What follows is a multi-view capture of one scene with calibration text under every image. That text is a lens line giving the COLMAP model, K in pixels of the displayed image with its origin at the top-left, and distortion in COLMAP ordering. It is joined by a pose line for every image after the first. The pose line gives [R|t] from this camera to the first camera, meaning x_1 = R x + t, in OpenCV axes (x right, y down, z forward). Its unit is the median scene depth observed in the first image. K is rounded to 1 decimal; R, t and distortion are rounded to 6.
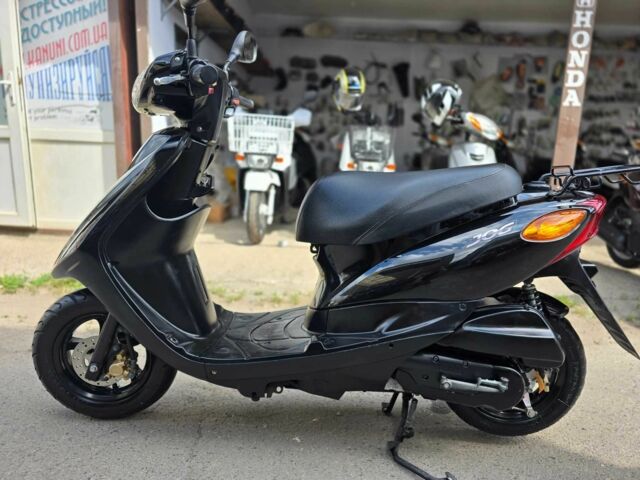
lens RADIAL K [[417.7, 0, 320.0], [0, 417.7, 240.0], [0, 0, 1]] dist [0.028889, -0.020753]
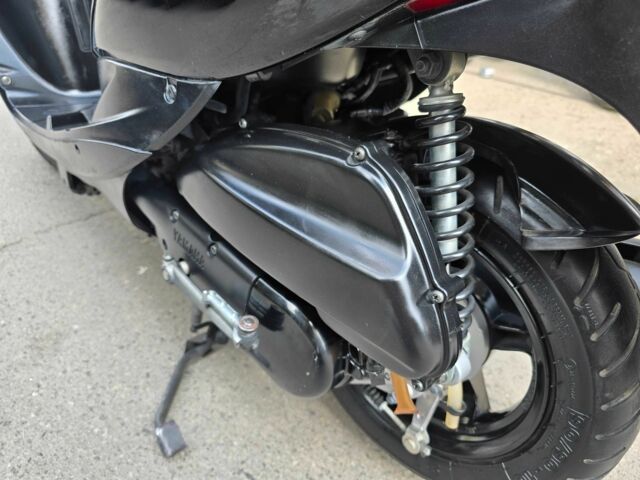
lens RADIAL K [[417.7, 0, 320.0], [0, 417.7, 240.0], [0, 0, 1]] dist [0.028889, -0.020753]
pose [[0.784110, 0.366649, -0.500739, 0.180493], [-0.174867, 0.904667, 0.388587, 0.030857], [0.595477, -0.217132, 0.773473, 0.212837]]
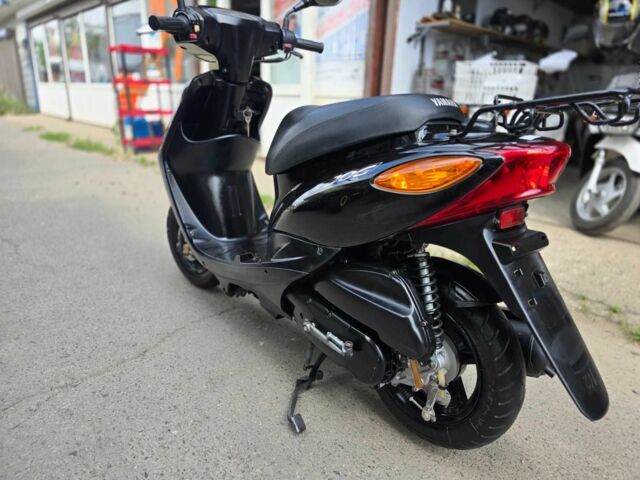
lens RADIAL K [[417.7, 0, 320.0], [0, 417.7, 240.0], [0, 0, 1]] dist [0.028889, -0.020753]
pose [[0.738835, 0.203552, -0.642409, 0.255668], [-0.146146, 0.979001, 0.142121, 0.000667], [0.657848, -0.011119, 0.753069, 0.081527]]
